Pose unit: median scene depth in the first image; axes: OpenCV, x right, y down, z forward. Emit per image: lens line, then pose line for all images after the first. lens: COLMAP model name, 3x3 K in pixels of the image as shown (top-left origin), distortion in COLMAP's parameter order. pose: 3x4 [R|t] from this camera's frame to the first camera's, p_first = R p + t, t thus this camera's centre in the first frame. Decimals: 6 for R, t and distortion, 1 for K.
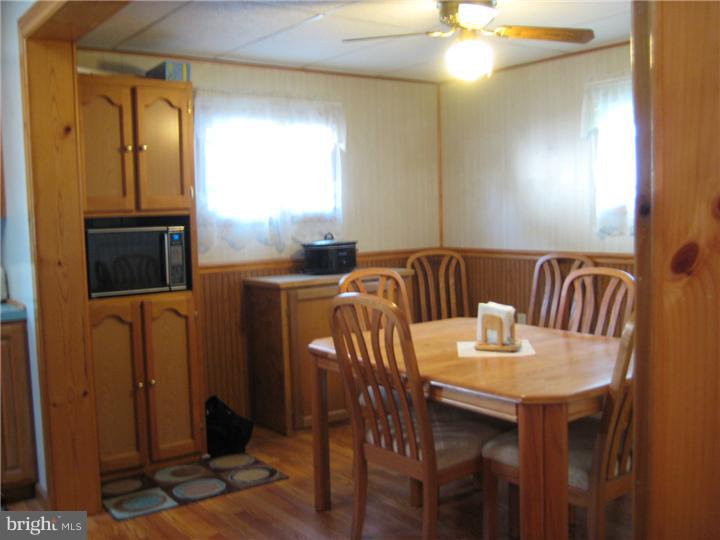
lens RADIAL K [[749.1, 0, 360.0], [0, 749.1, 270.0], [0, 0, 1]] dist [-0.146095, 0.019395]
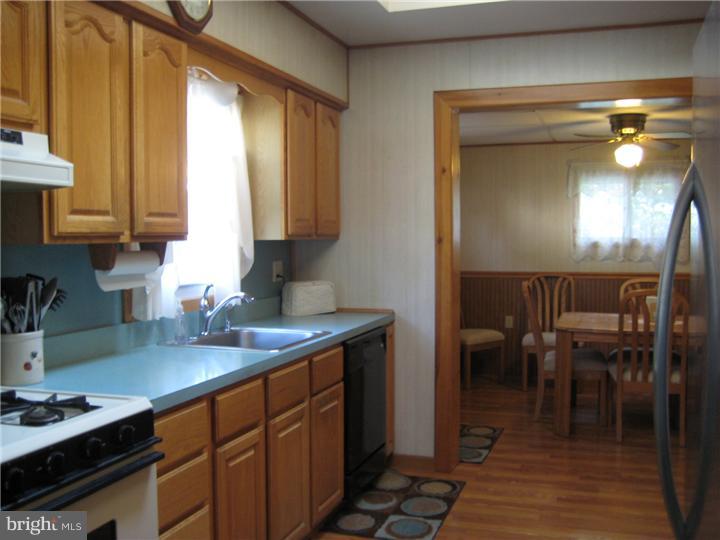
lens RADIAL K [[749.1, 0, 360.0], [0, 749.1, 270.0], [0, 0, 1]] dist [-0.146095, 0.019395]
pose [[0.828358, -0.005592, 0.560172, -0.982149], [0.029703, 0.998982, -0.033952, 0.012572], [-0.559411, 0.044763, 0.827681, -0.044035]]
